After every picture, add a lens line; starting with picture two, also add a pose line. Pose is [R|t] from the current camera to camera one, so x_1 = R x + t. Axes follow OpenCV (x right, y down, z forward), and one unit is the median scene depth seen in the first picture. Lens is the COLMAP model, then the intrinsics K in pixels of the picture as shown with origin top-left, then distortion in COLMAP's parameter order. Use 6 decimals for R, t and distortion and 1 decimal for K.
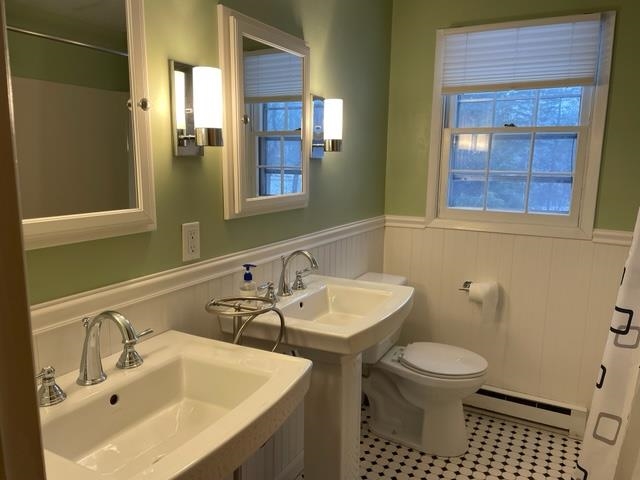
lens RADIAL K [[482.6, 0, 319.9], [0, 482.6, 239.5], [0, 0, 1]] dist [0.063545, -0.054021]
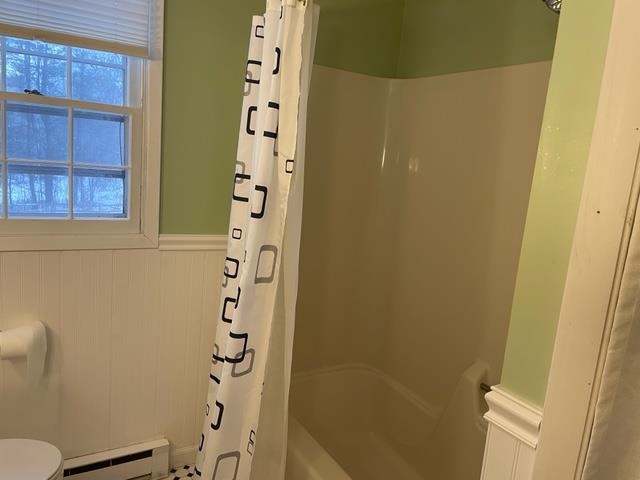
lens RADIAL K [[482.6, 0, 320.3], [0, 482.6, 243.6], [0, 0, 1]] dist [0.063545, -0.054021]
pose [[0.510873, -0.123006, 0.850810, -0.012051], [0.071375, 0.992362, 0.100614, -0.070624], [-0.856688, 0.009325, 0.515751, 0.331994]]
